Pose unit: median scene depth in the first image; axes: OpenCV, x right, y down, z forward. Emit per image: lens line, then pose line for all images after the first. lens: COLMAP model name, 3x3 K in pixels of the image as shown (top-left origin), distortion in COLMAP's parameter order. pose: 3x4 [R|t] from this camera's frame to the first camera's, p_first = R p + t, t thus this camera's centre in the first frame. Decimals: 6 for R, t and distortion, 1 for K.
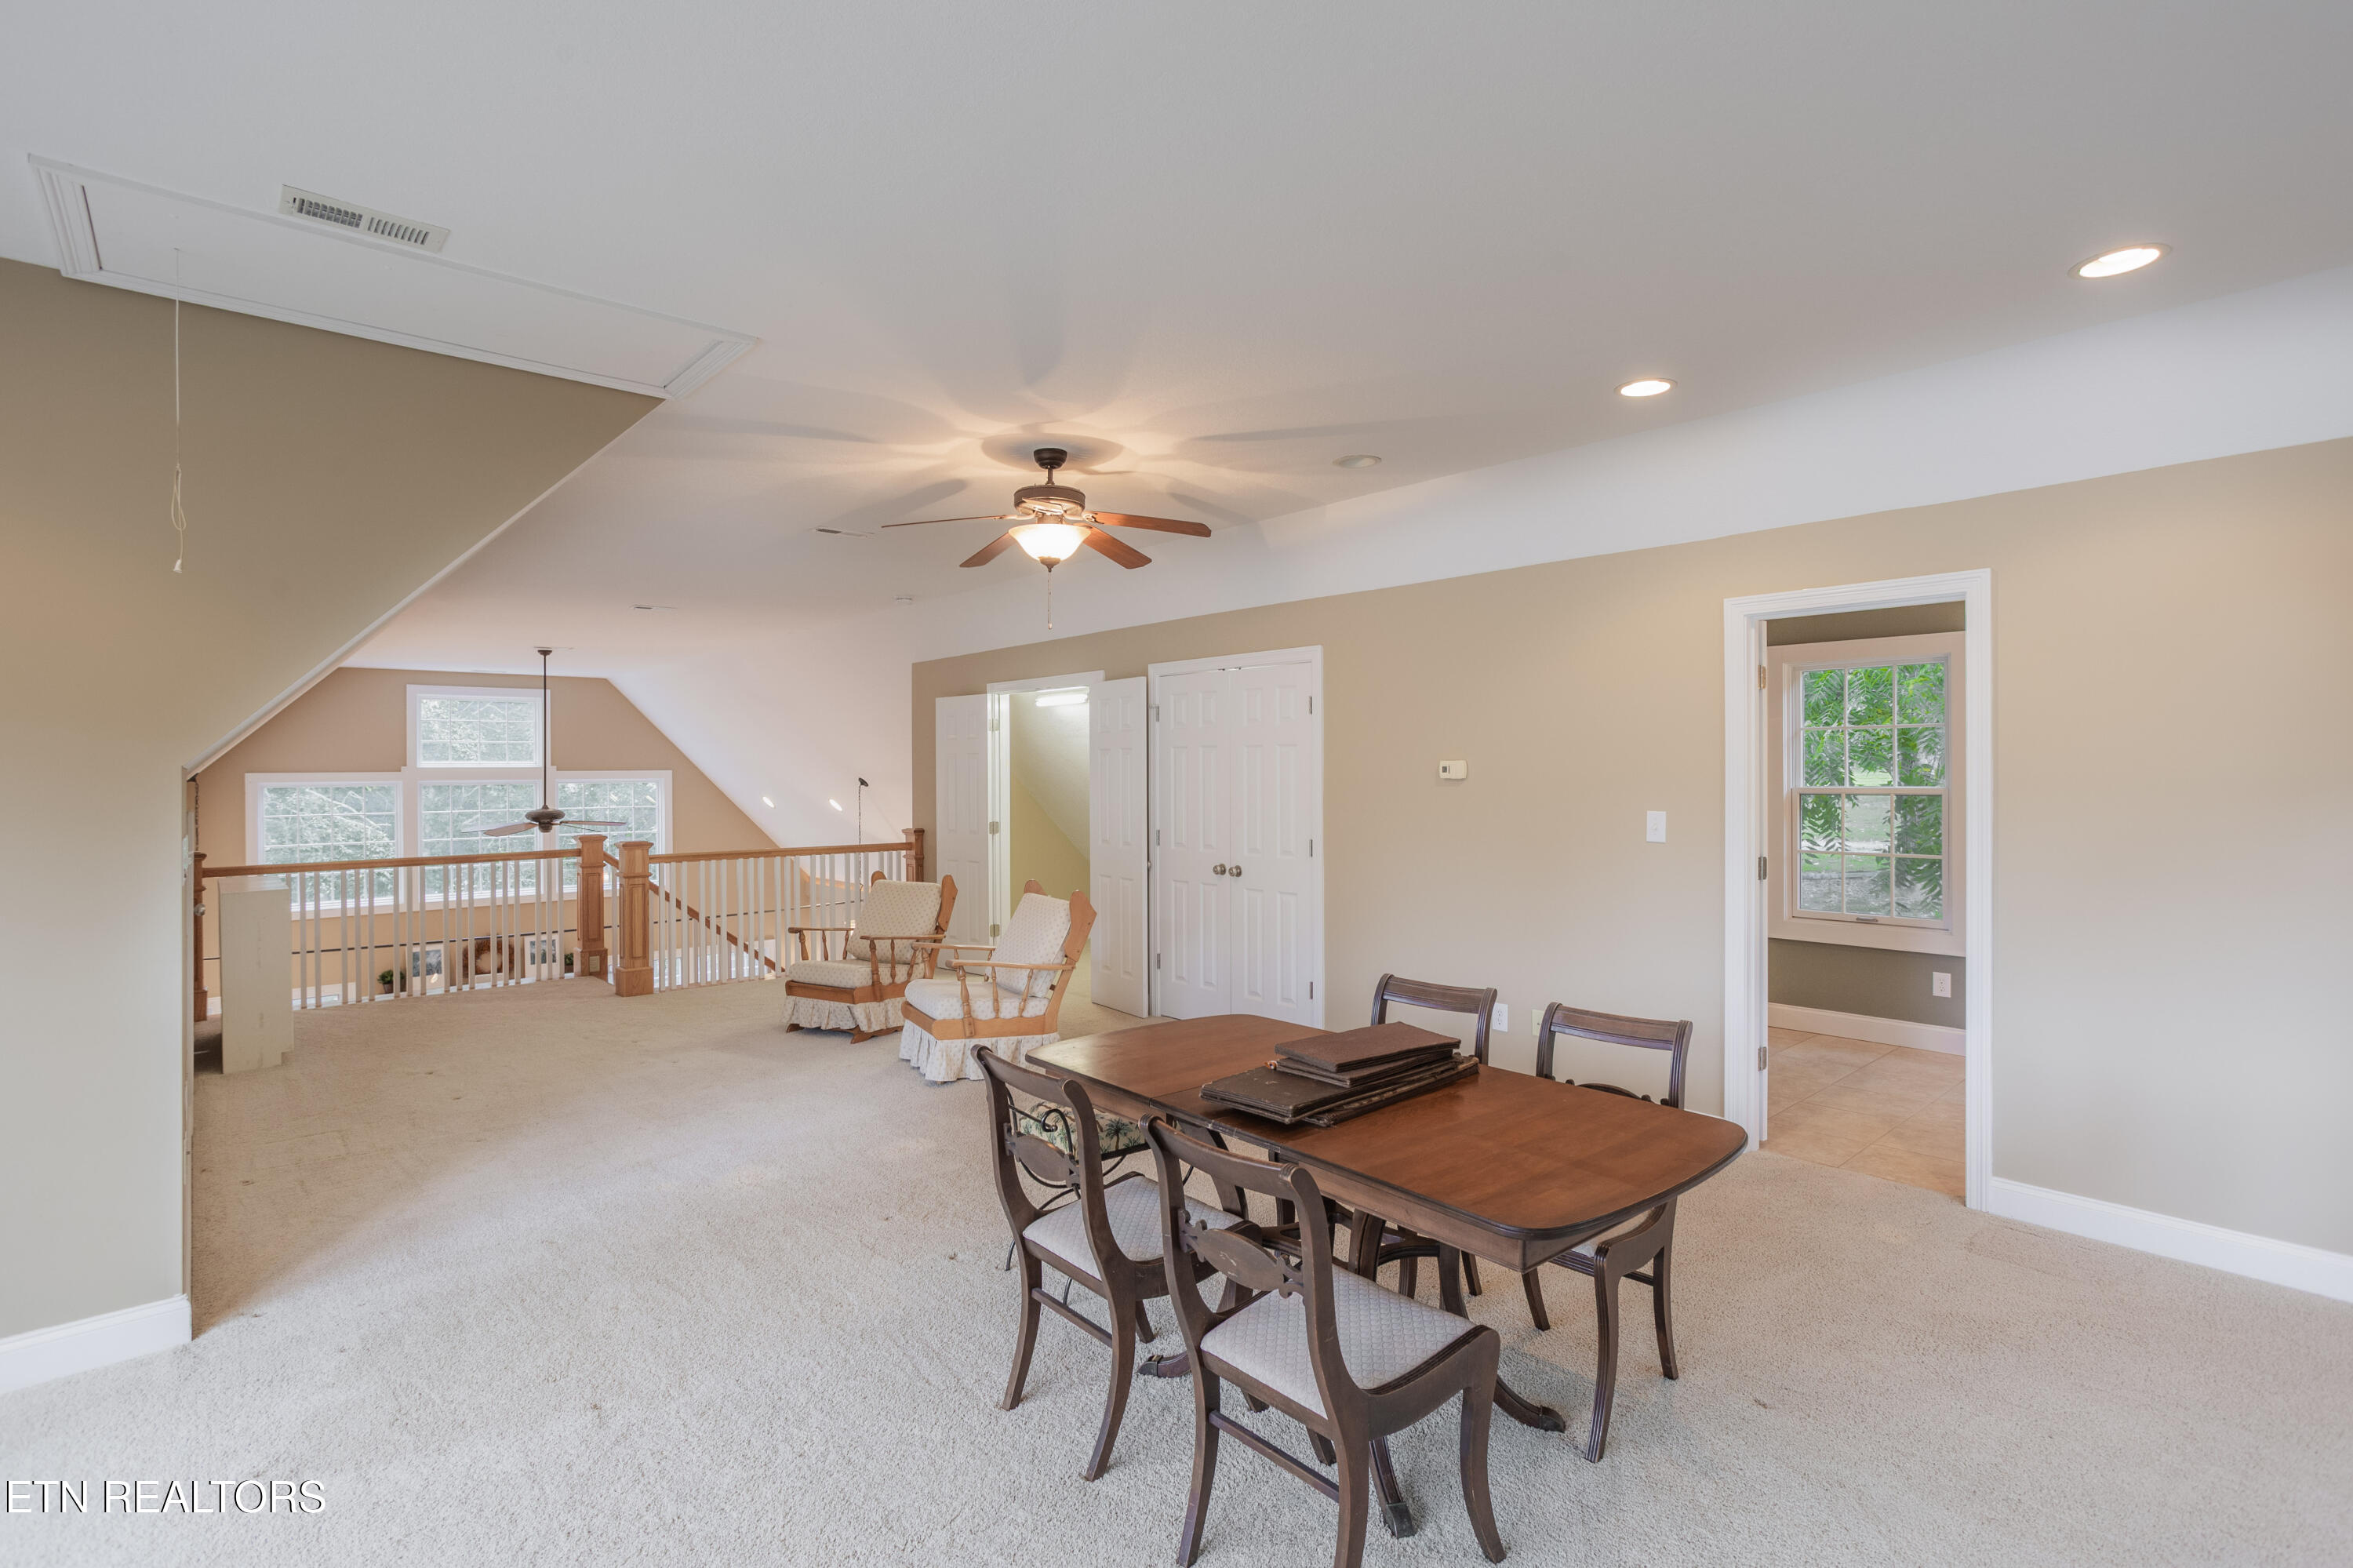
lens RADIAL K [[1135.0, 0, 1170.7], [0, 1135.0, 788.7], [0, 0, 1]] dist [-0.023122, 0.015764]
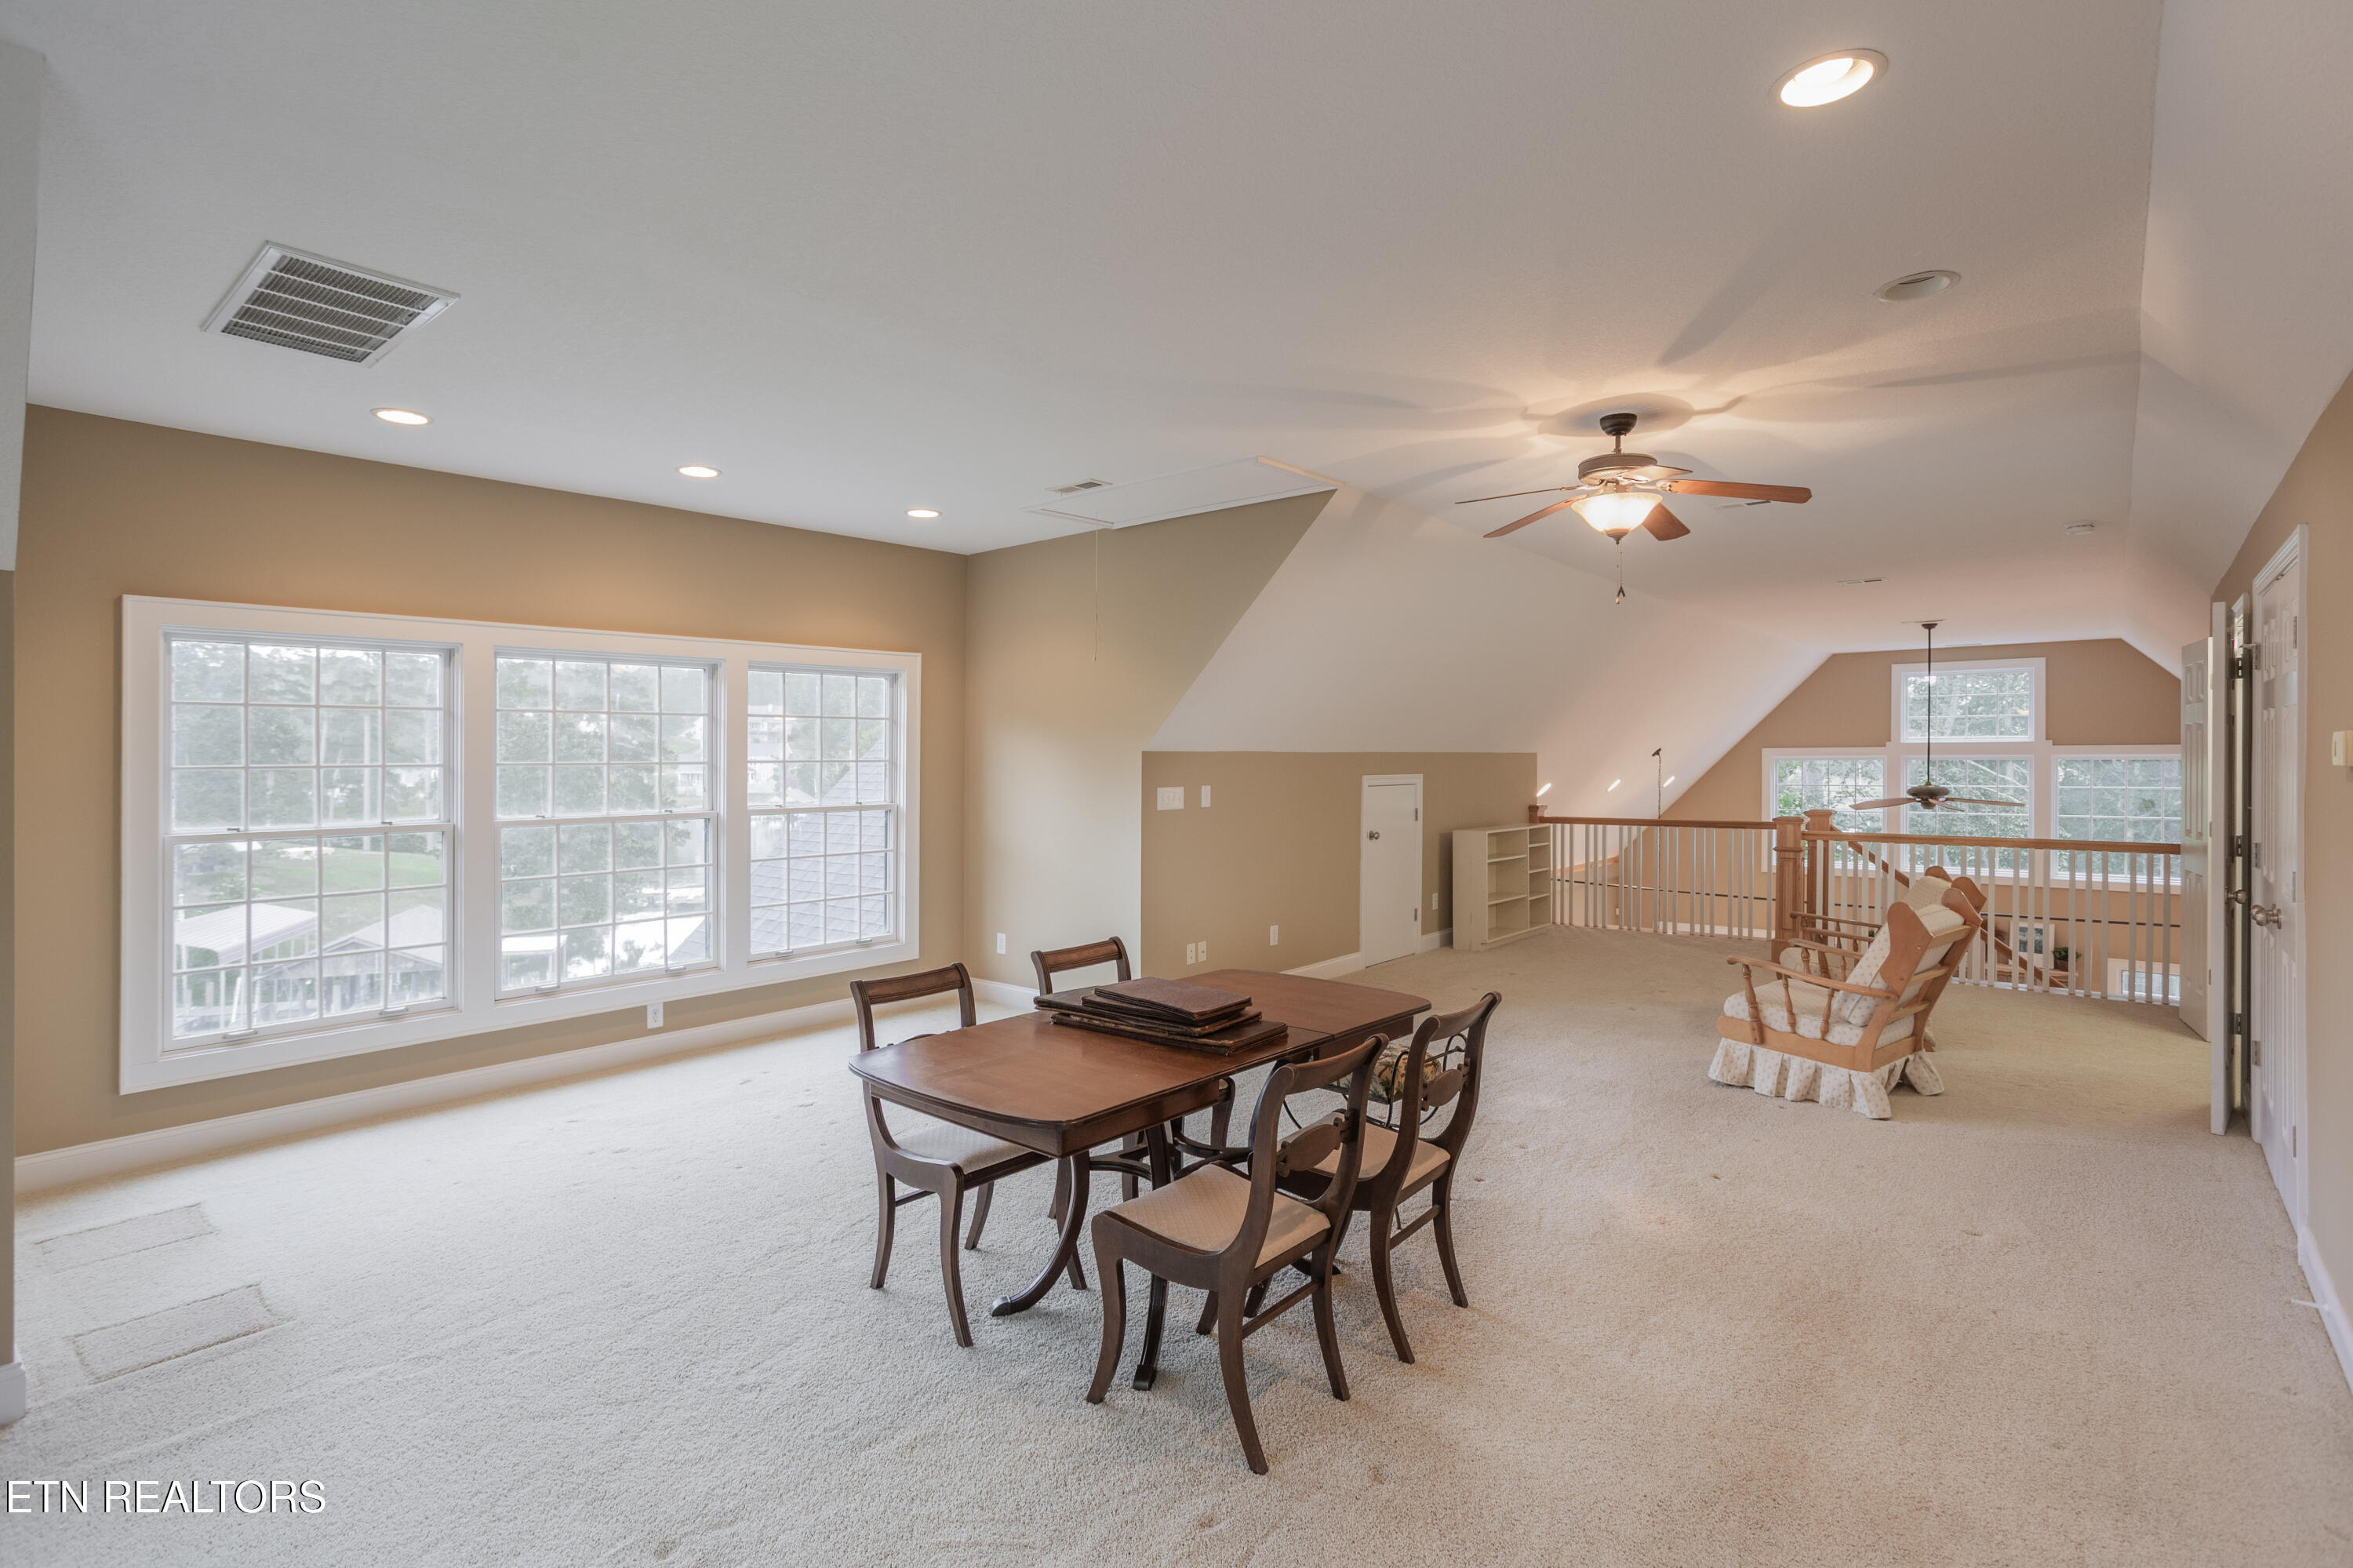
lens RADIAL K [[1135.0, 0, 1177.6], [0, 1135.0, 770.9], [0, 0, 1]] dist [-0.023122, 0.015764]
pose [[0.164584, 0.019373, -0.986173, 0.306392], [-0.009589, 0.999791, 0.018040, -0.005647], [0.986316, 0.006487, 0.164736, 0.190201]]
